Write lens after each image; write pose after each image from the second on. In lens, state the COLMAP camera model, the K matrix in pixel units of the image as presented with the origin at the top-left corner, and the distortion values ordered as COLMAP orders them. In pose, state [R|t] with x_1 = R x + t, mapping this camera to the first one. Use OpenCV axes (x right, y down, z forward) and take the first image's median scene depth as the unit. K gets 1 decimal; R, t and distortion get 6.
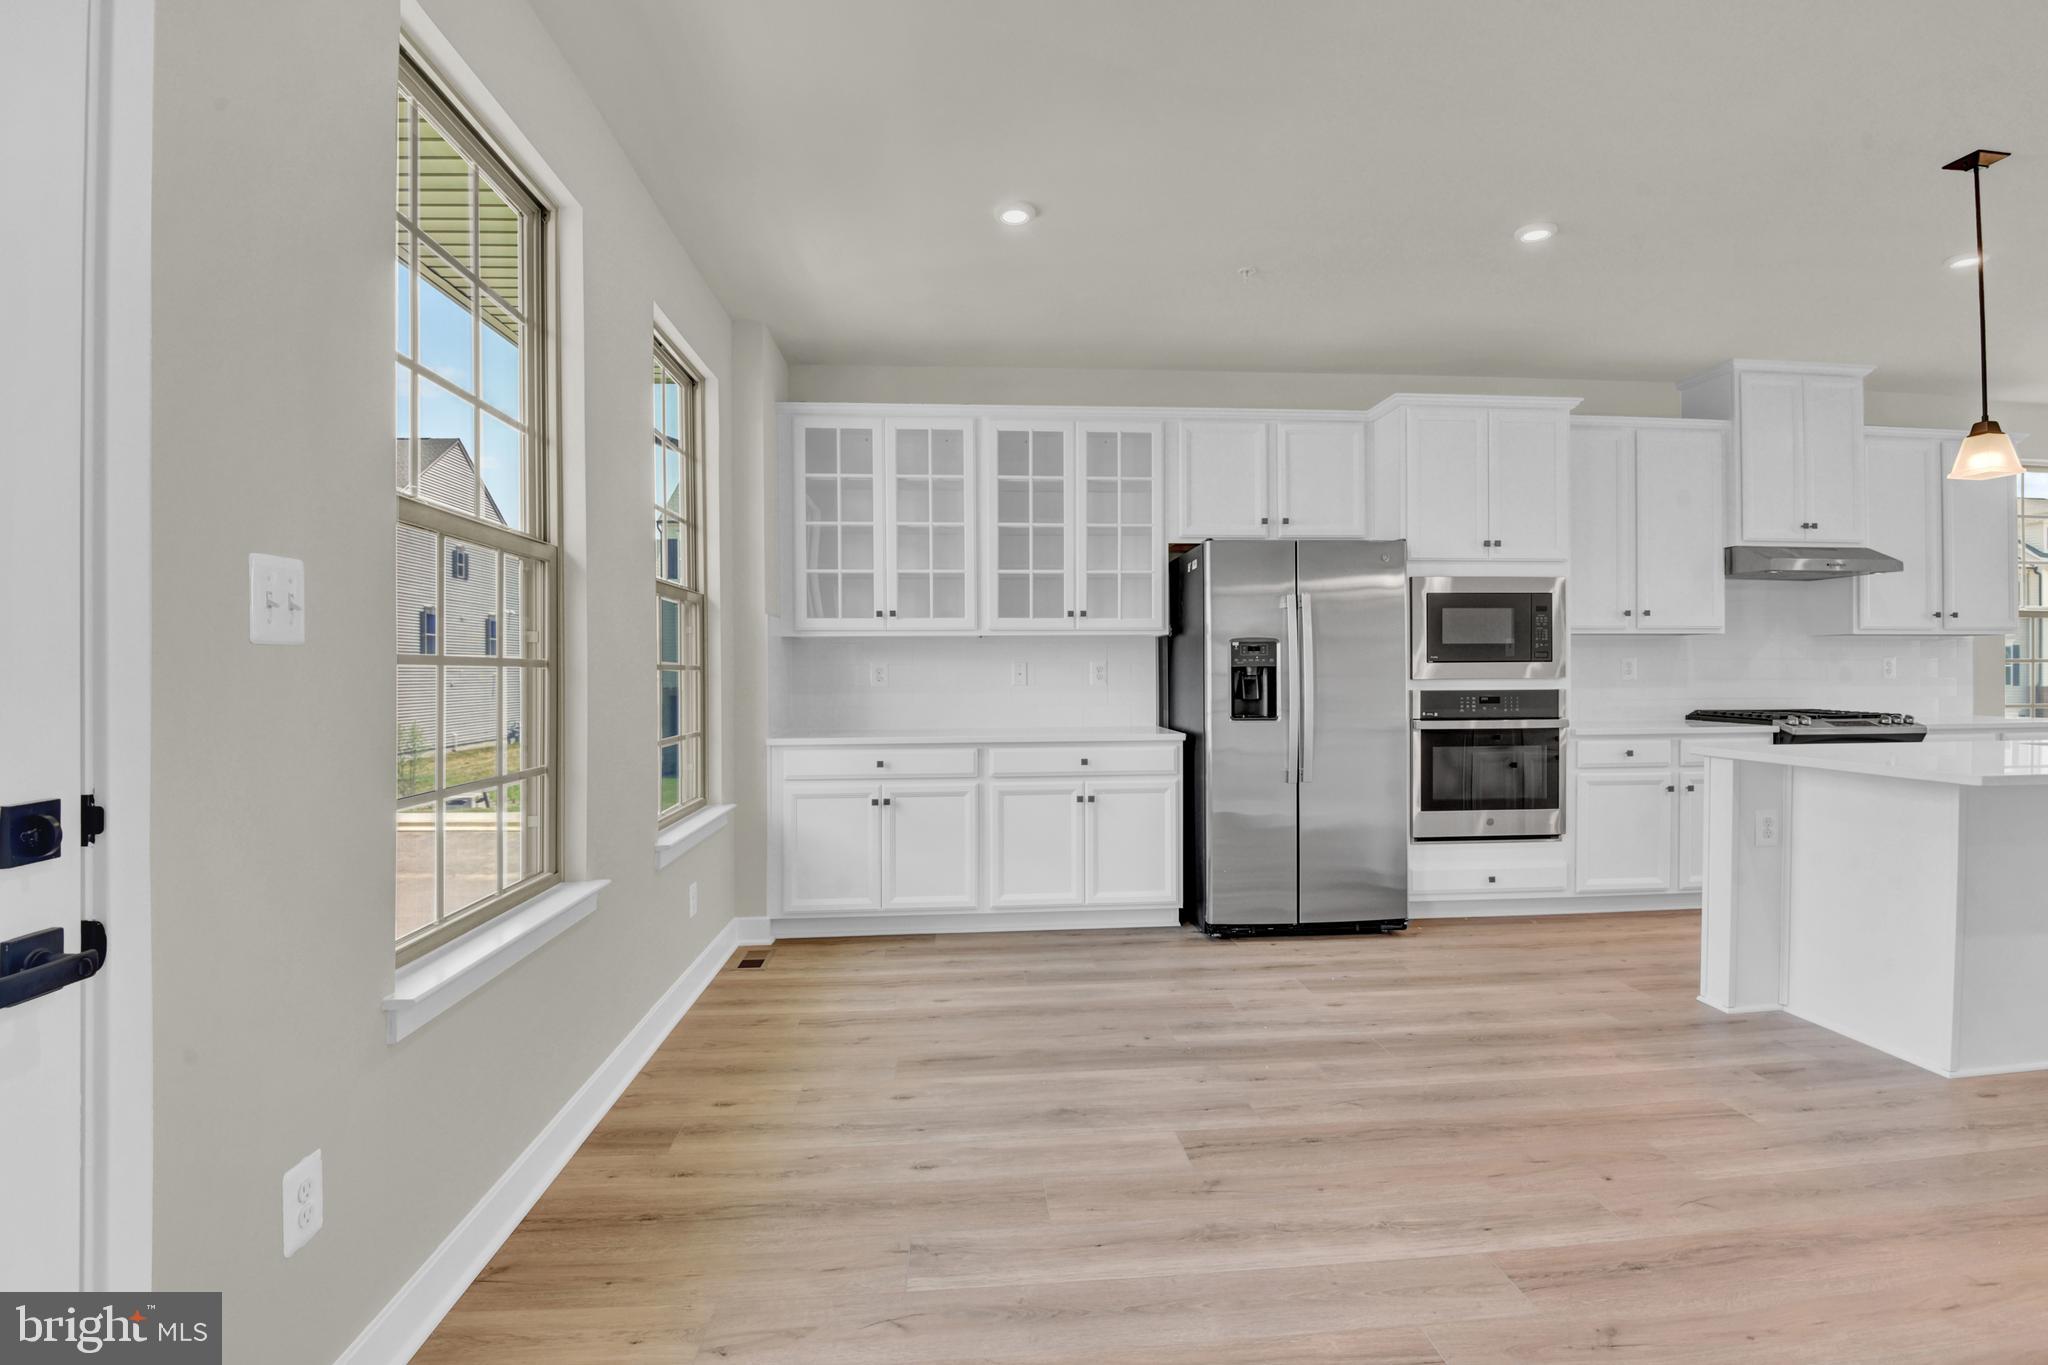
lens RADIAL K [[987.8, 0, 1024.0], [0, 987.8, 682.5], [0, 0, 1]] dist [-0.001698, -0.022903]
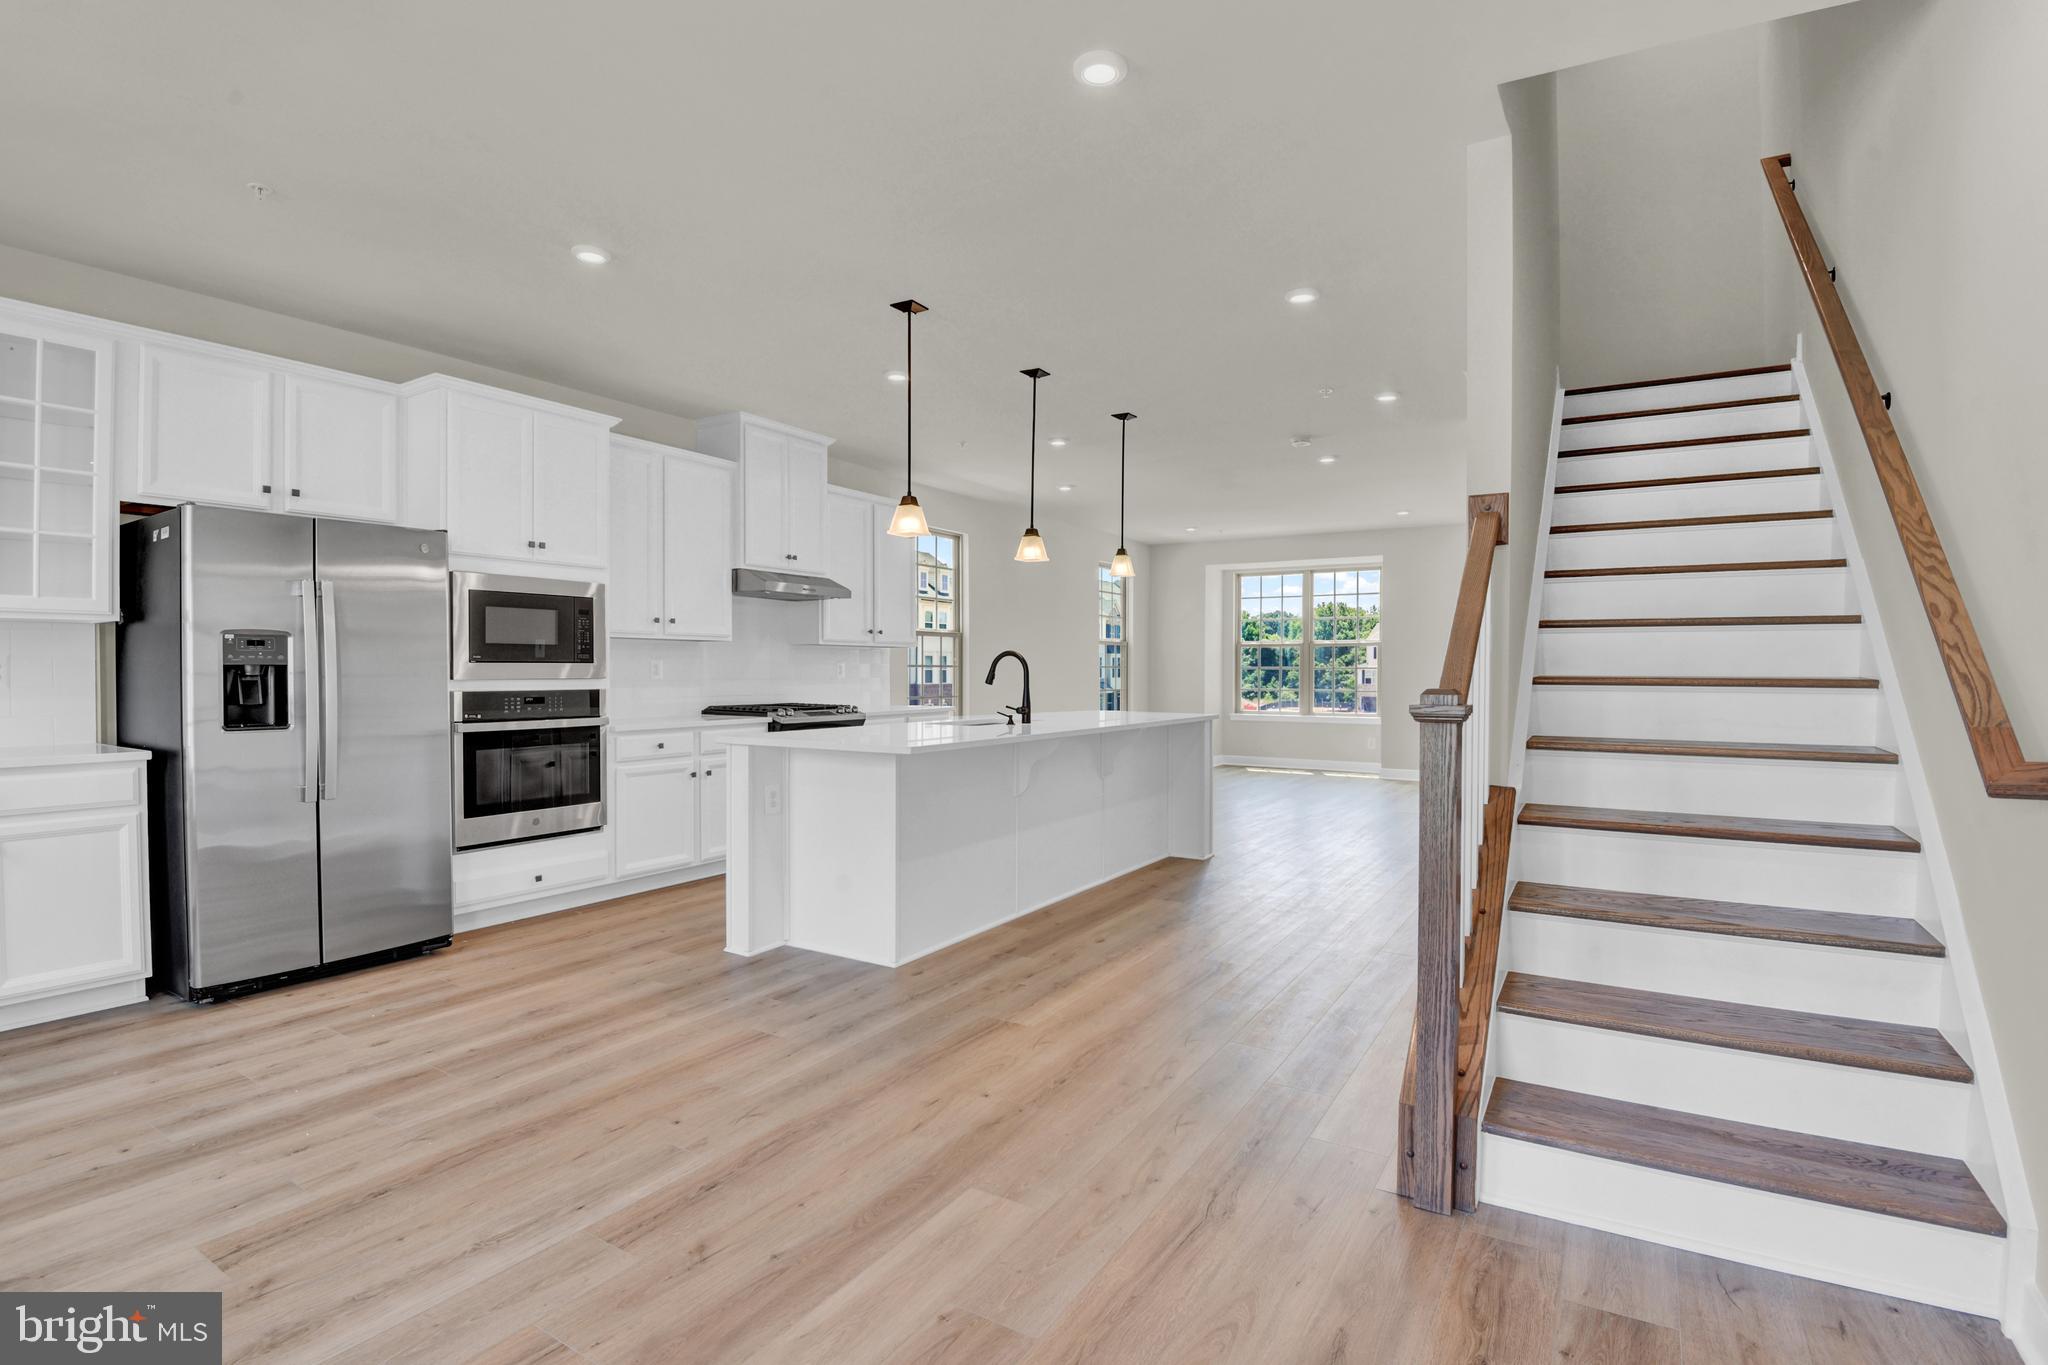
lens RADIAL K [[987.8, 0, 1024.0], [0, 987.8, 682.5], [0, 0, 1]] dist [-0.001698, -0.022903]
pose [[0.599453, -0.003637, 0.800402, -0.036180], [0.004228, 0.999990, 0.001377, 0.000355], [-0.800399, 0.002559, 0.599463, -0.001148]]
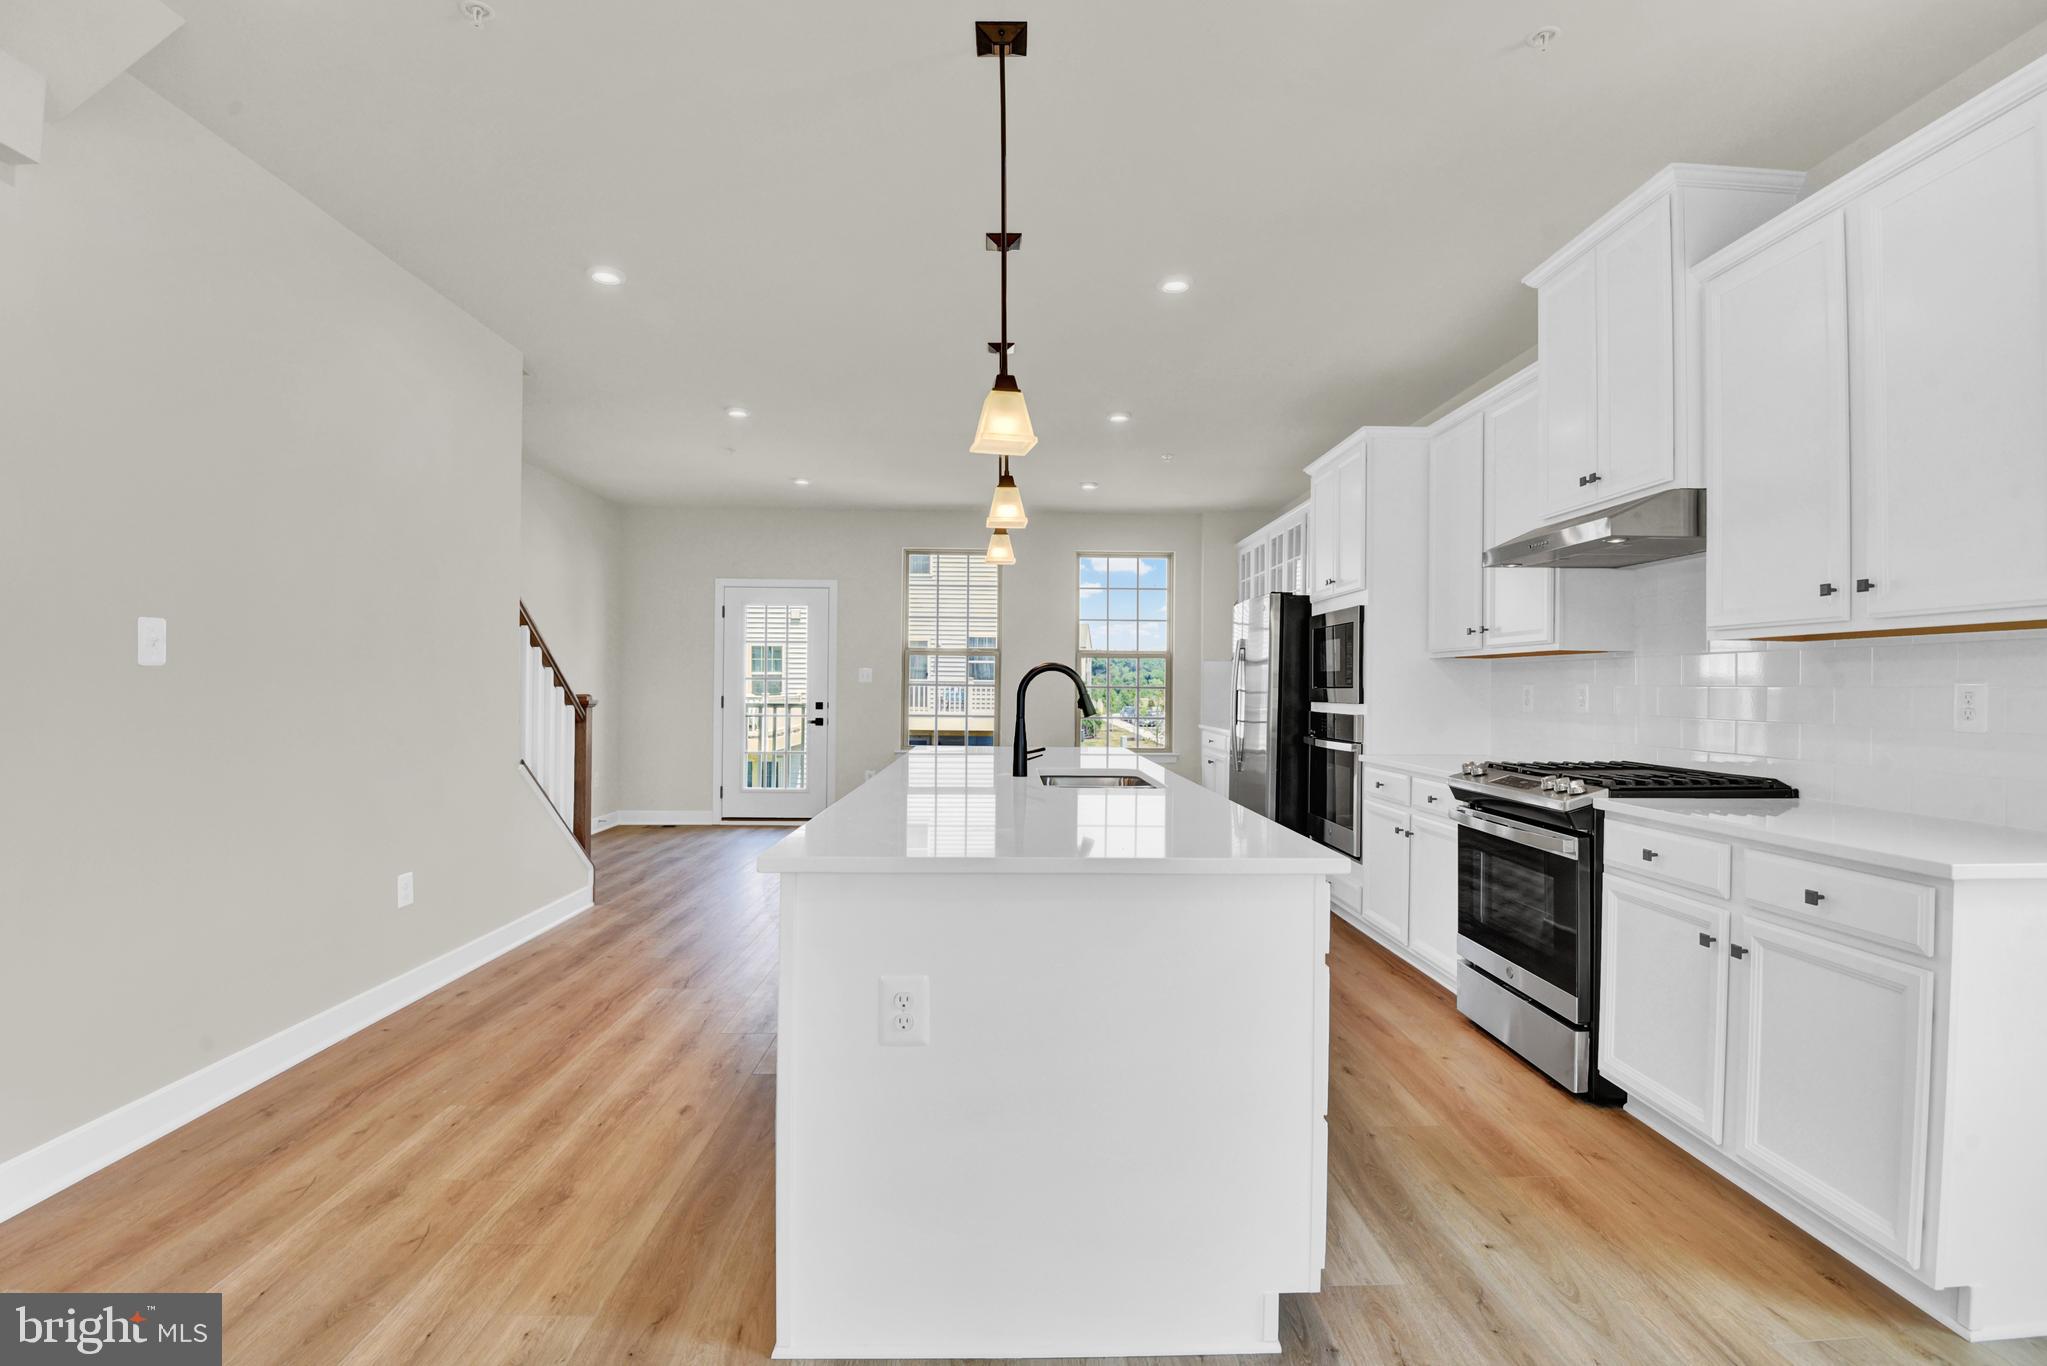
lens RADIAL K [[958.6, 0, 1023.5], [0, 958.6, 683.0], [0, 0, 1]] dist [-0.043565, -0.000002]
pose [[-0.060232, 0.000535, -0.998184, 1.673709], [-0.016427, 0.999864, 0.001527, -0.024182], [0.998049, 0.016489, -0.060215, 0.771944]]
